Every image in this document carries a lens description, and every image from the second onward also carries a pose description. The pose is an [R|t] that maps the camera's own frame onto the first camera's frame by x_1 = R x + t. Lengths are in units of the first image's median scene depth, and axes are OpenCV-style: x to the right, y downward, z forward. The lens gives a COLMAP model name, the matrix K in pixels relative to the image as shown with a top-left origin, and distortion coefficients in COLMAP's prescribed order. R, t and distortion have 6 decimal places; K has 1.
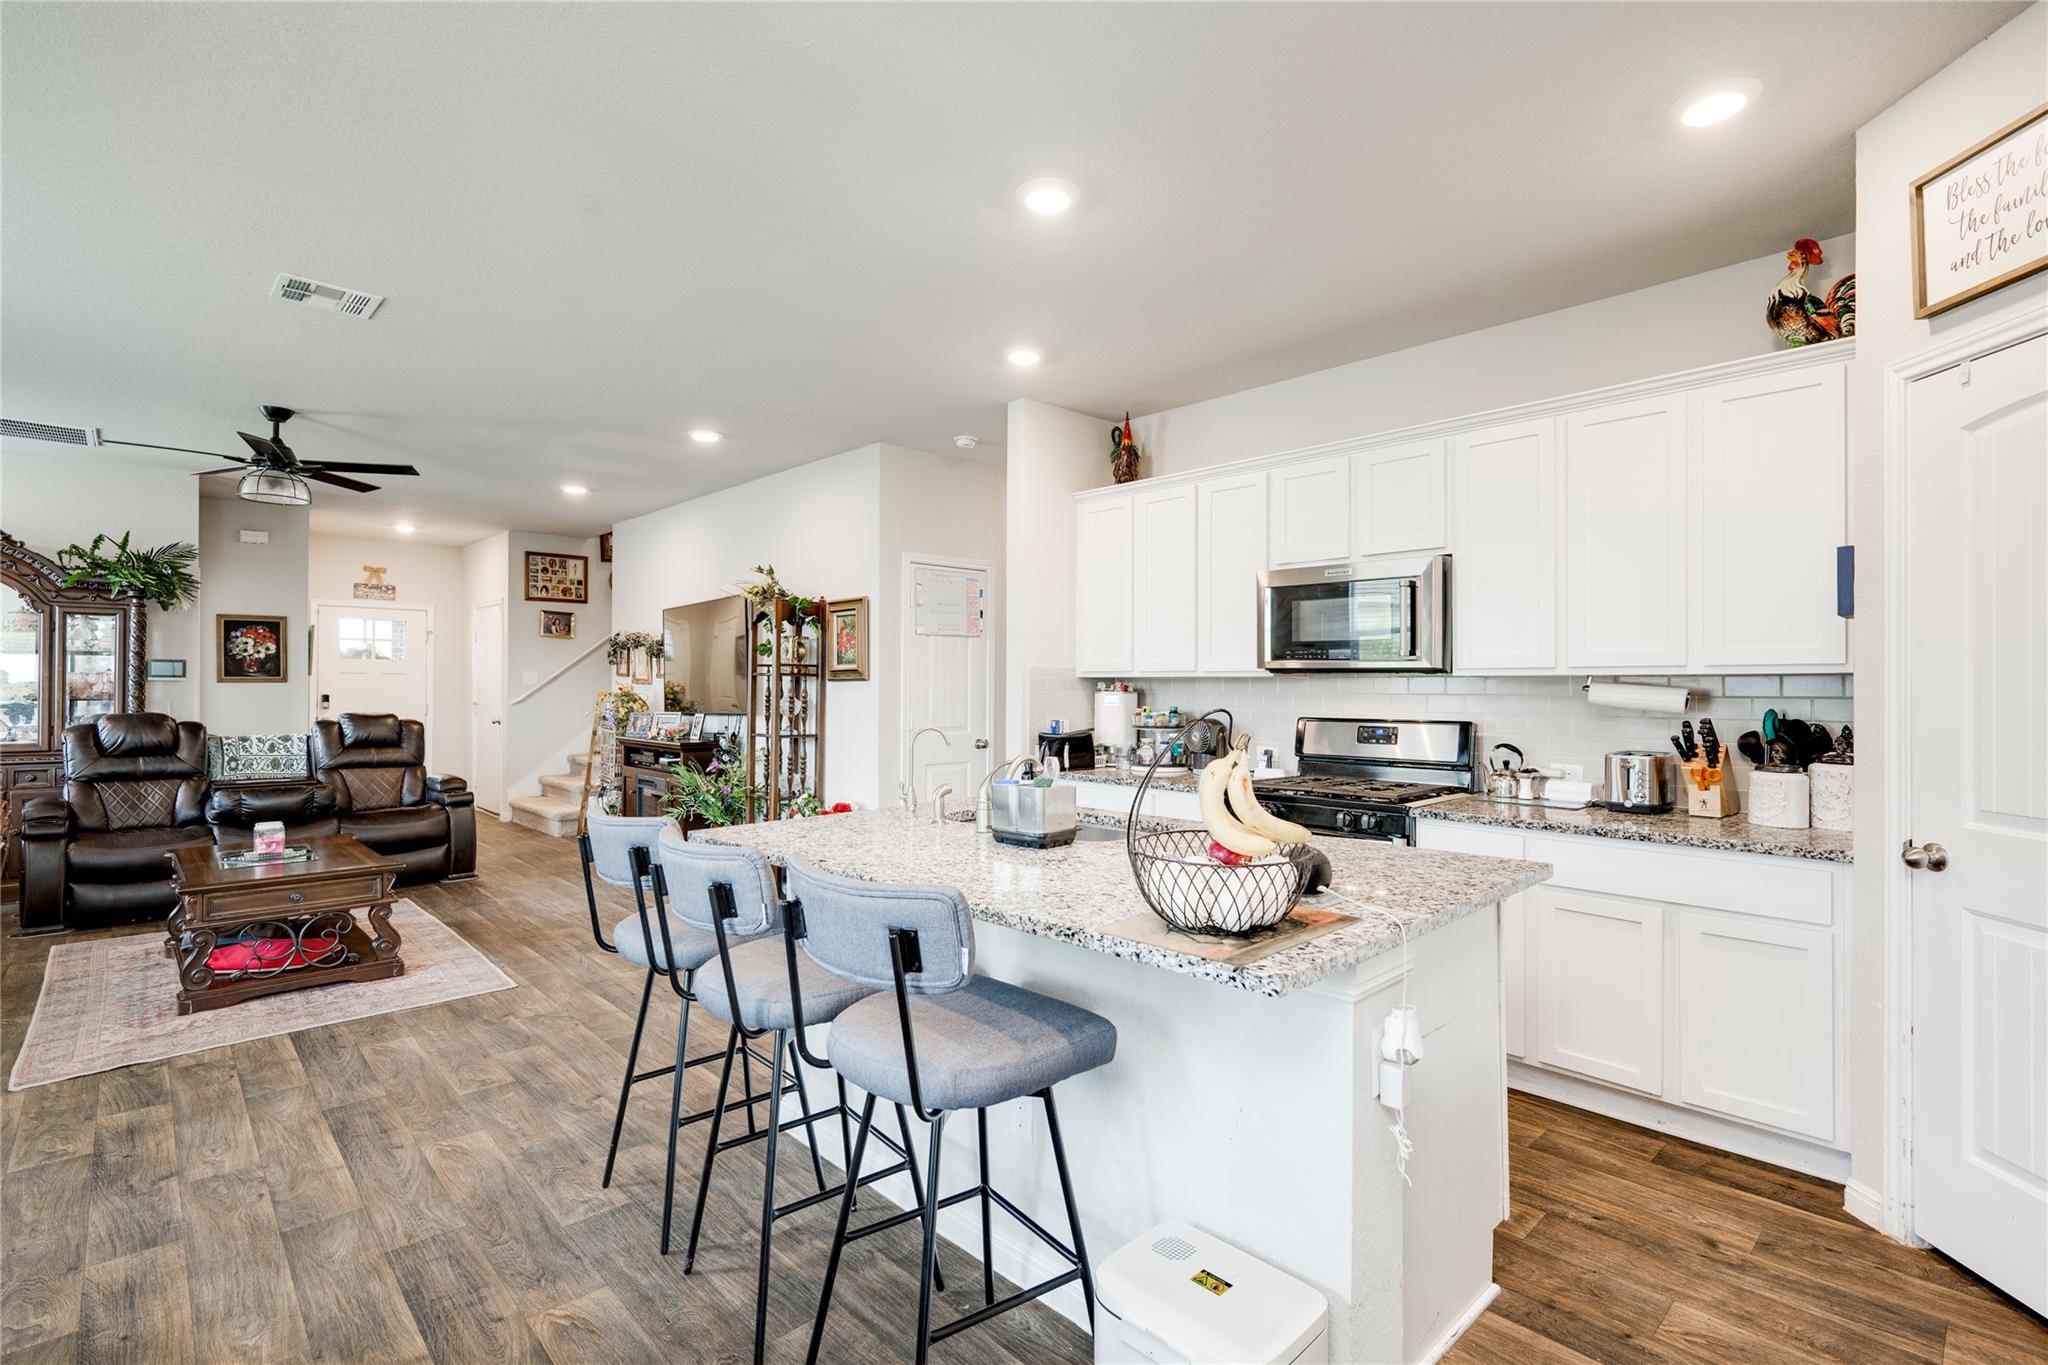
lens RADIAL K [[1002.9, 0, 1010.2], [0, 1002.9, 661.9], [0, 0, 1]] dist [0.042113, -0.000063]
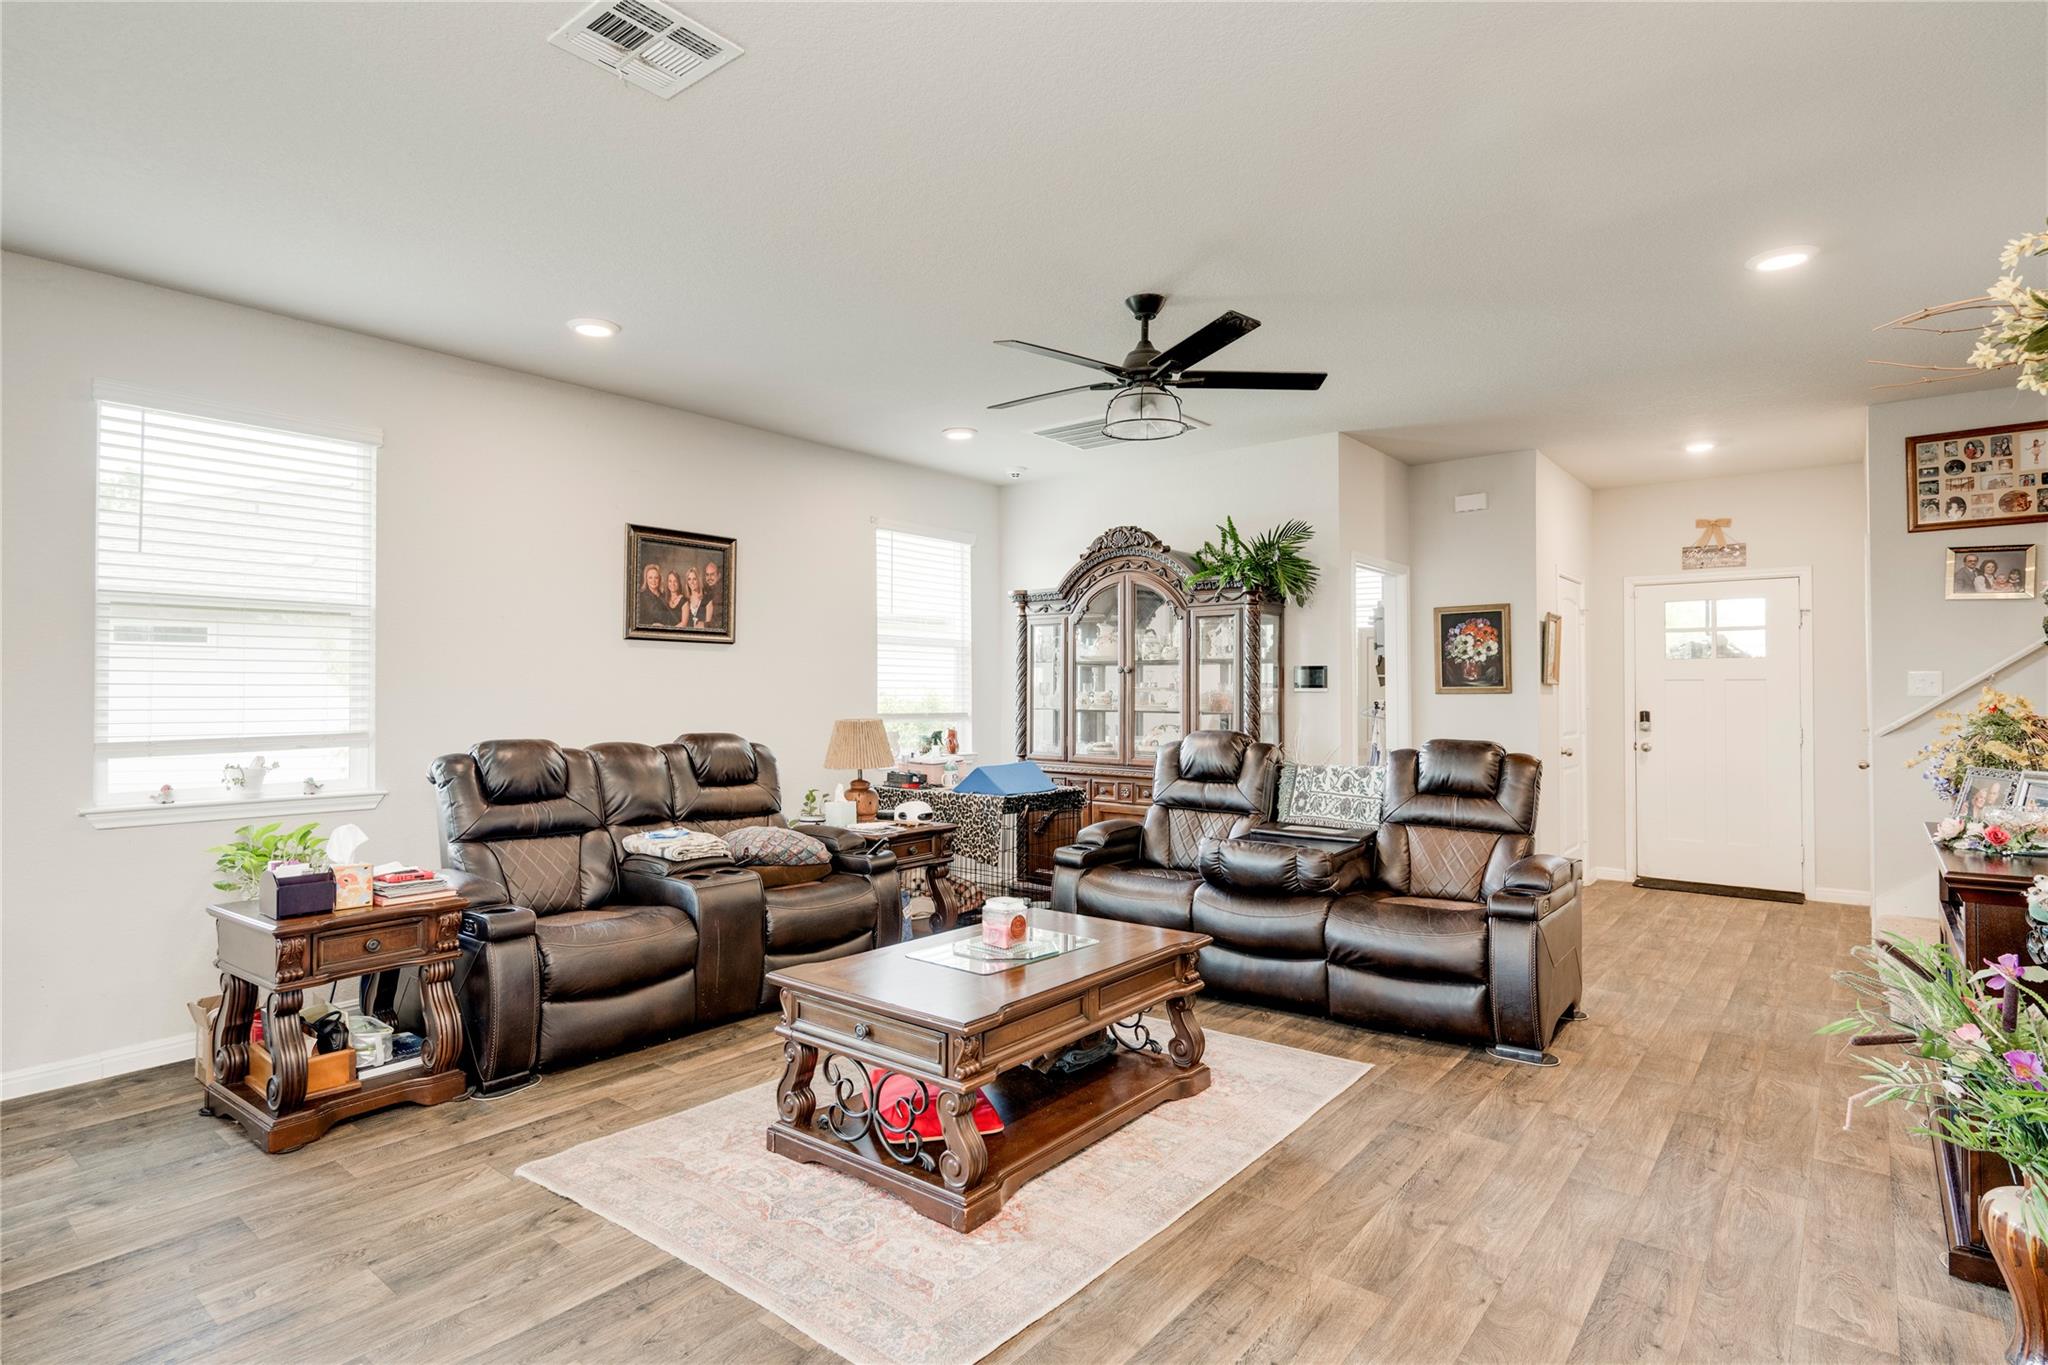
lens RADIAL K [[1043.8, 0, 987.6], [0, 1043.8, 678.7], [0, 0, 1]] dist [-0.002547, -0.000757]
pose [[0.136645, -0.019401, -0.990430, -0.031315], [0.023092, 0.999599, -0.016395, 0.017688], [0.990351, -0.020630, 0.137038, 0.721192]]
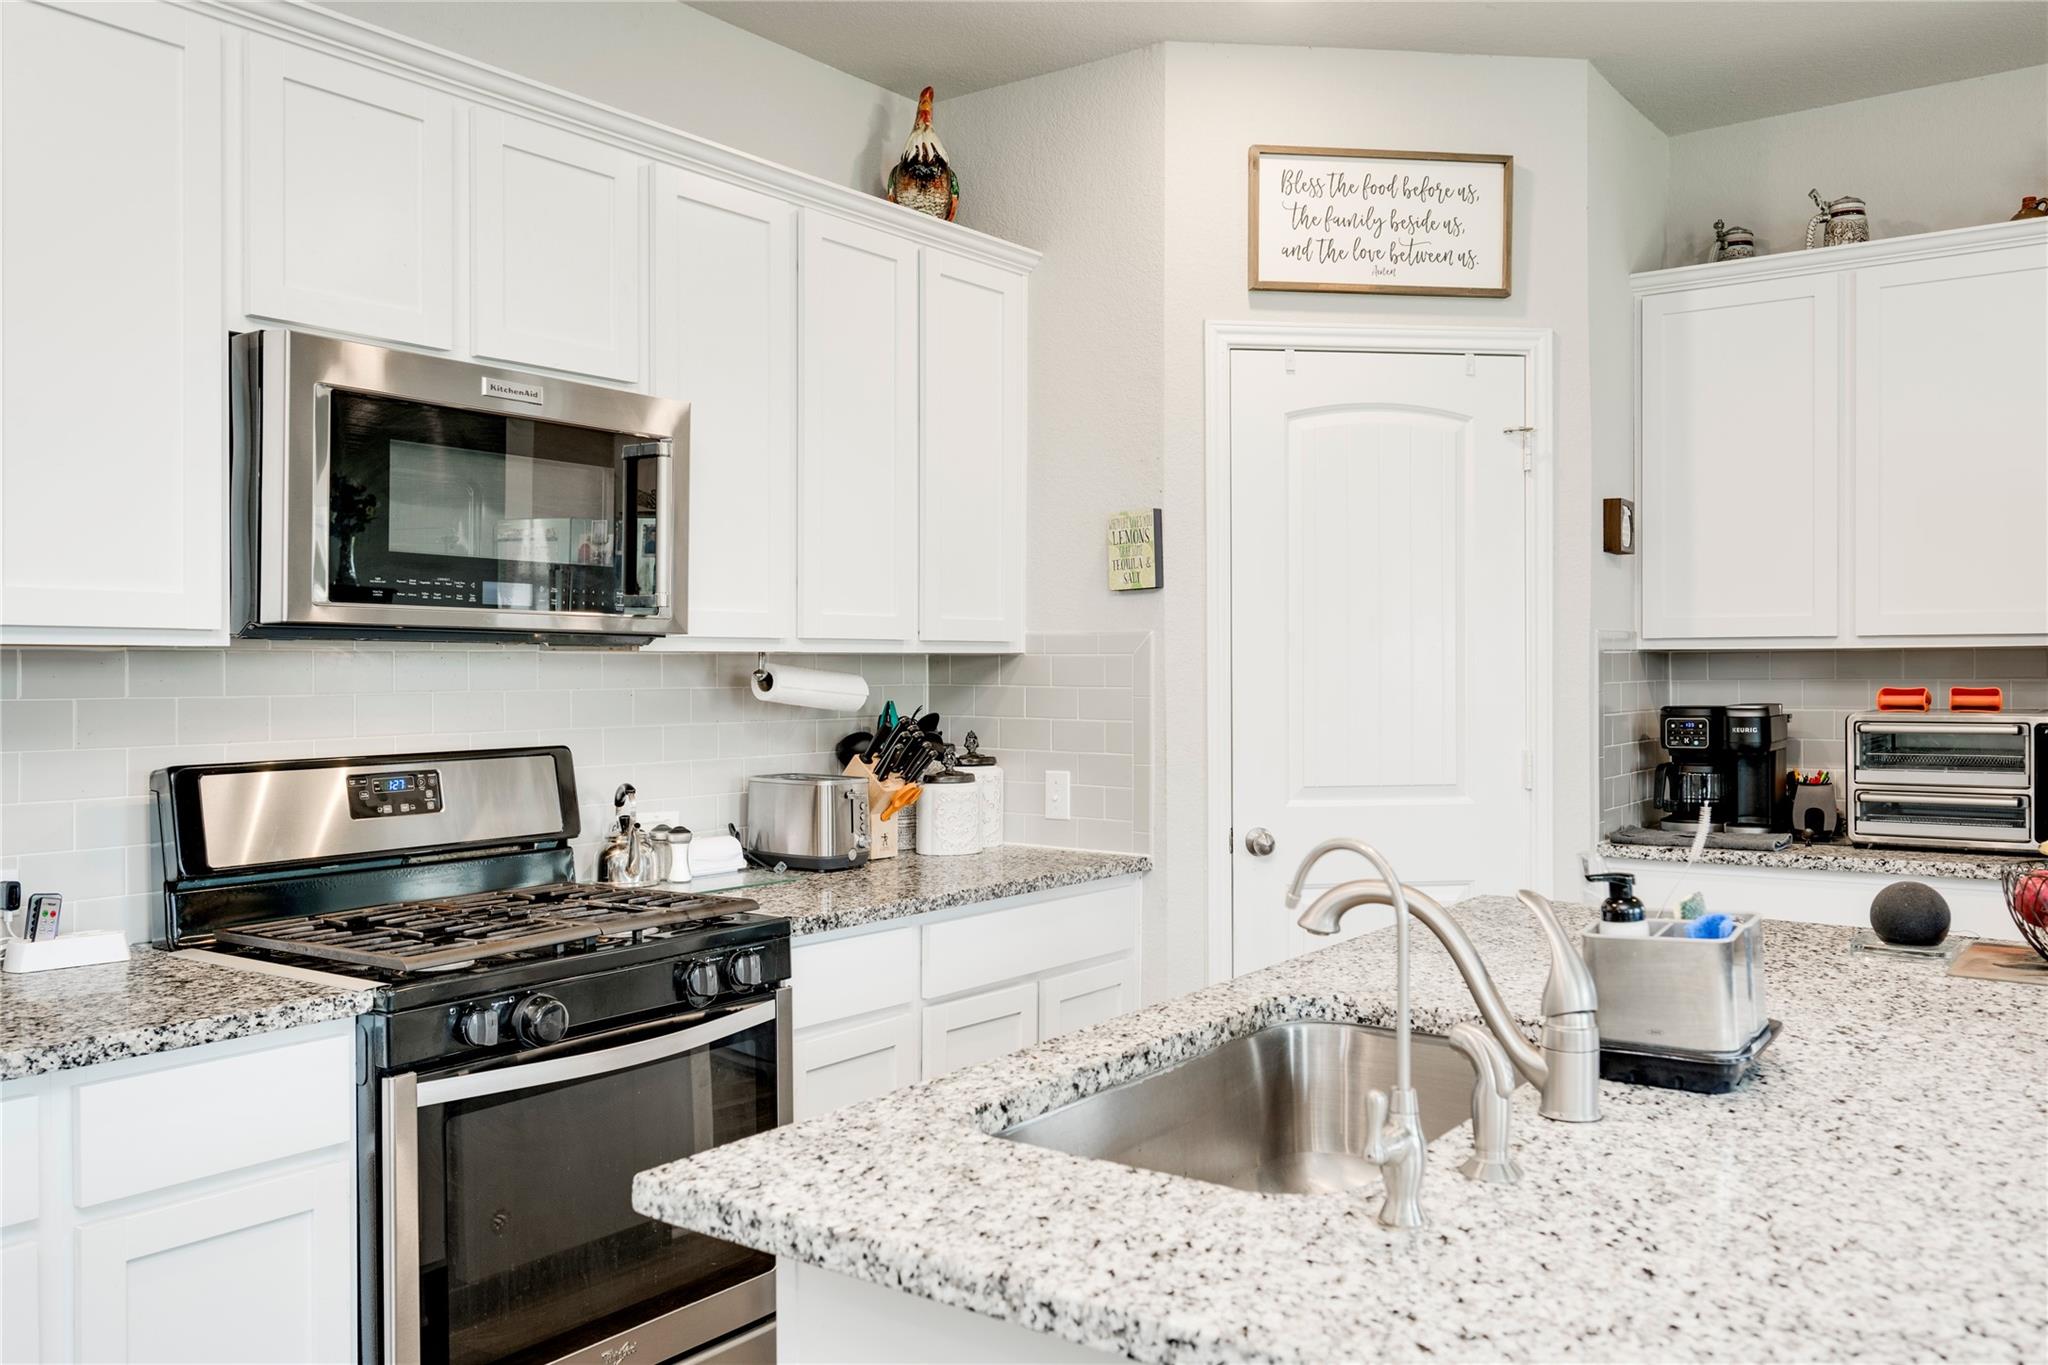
lens RADIAL K [[1658.8, 0, 1024.0], [0, 1658.8, 682.5], [0, 0, 1]] dist [-0.005690, 0.004103]
pose [[-0.214025, -0.009274, 0.976784, -0.243682], [-0.018703, 0.999811, 0.005394, 0.013097], [-0.976649, -0.017114, -0.214158, 0.631185]]
